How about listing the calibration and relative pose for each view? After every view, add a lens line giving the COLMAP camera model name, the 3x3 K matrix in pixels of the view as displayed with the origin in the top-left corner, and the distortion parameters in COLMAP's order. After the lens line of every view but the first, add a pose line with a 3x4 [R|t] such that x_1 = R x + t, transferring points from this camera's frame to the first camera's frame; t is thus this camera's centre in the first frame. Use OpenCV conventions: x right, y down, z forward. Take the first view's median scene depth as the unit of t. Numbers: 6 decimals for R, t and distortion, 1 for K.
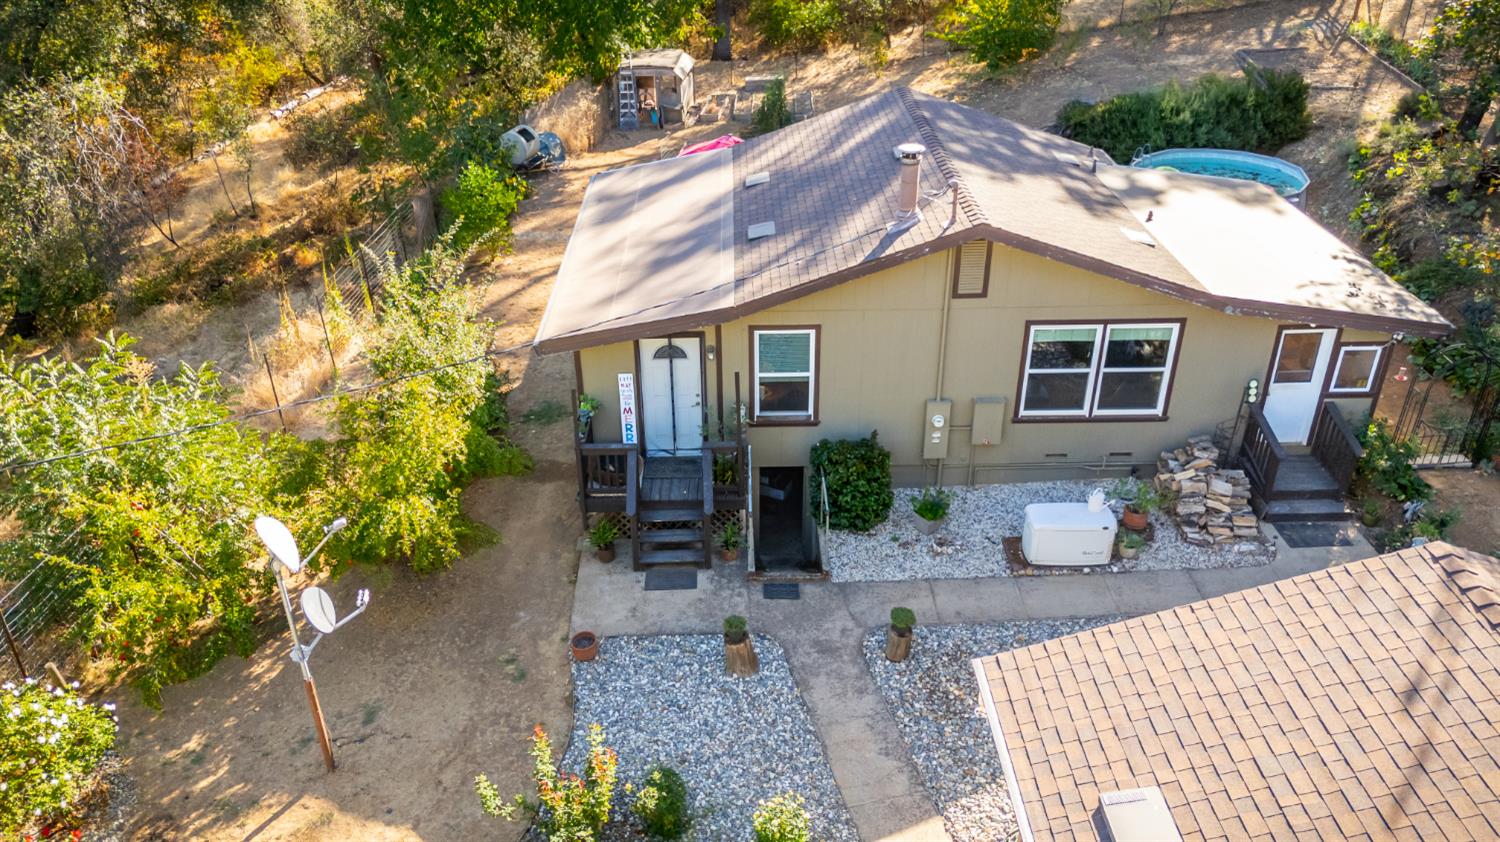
lens RADIAL K [[1120.0, 0, 751.3], [0, 1120.0, 422.6], [0, 0, 1]] dist [-0.001967, -0.002808]
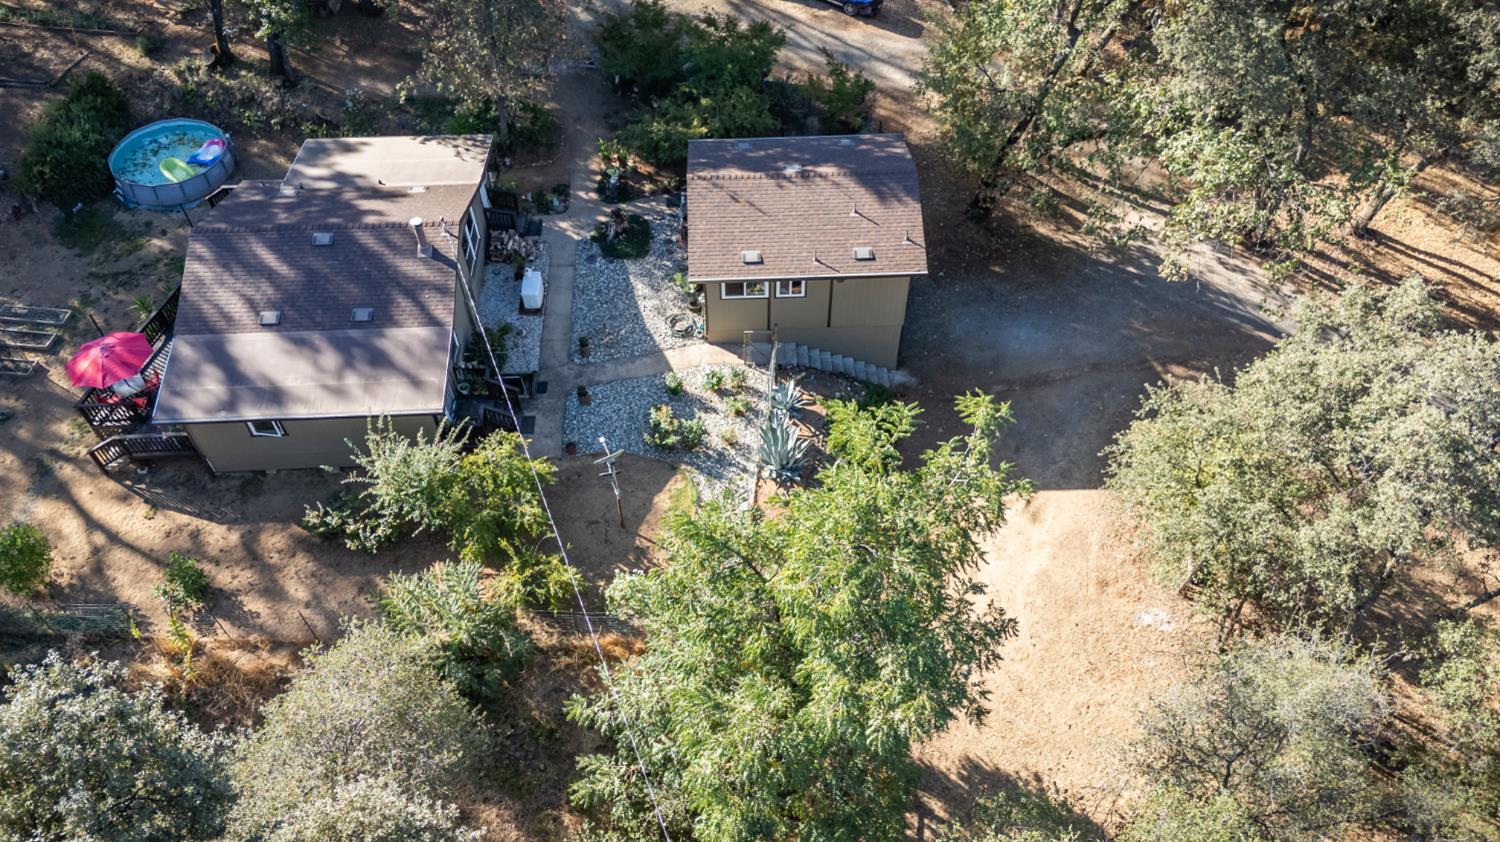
lens RADIAL K [[1120.0, 0, 747.9], [0, 1120.0, 417.5], [0, 0, 1]] dist [-0.001967, -0.002808]
pose [[-0.041925, -0.749627, 0.660531, -1.240906], [0.477151, 0.565826, 0.672434, -0.926332], [-0.877821, 0.343365, 0.333963, -0.101429]]
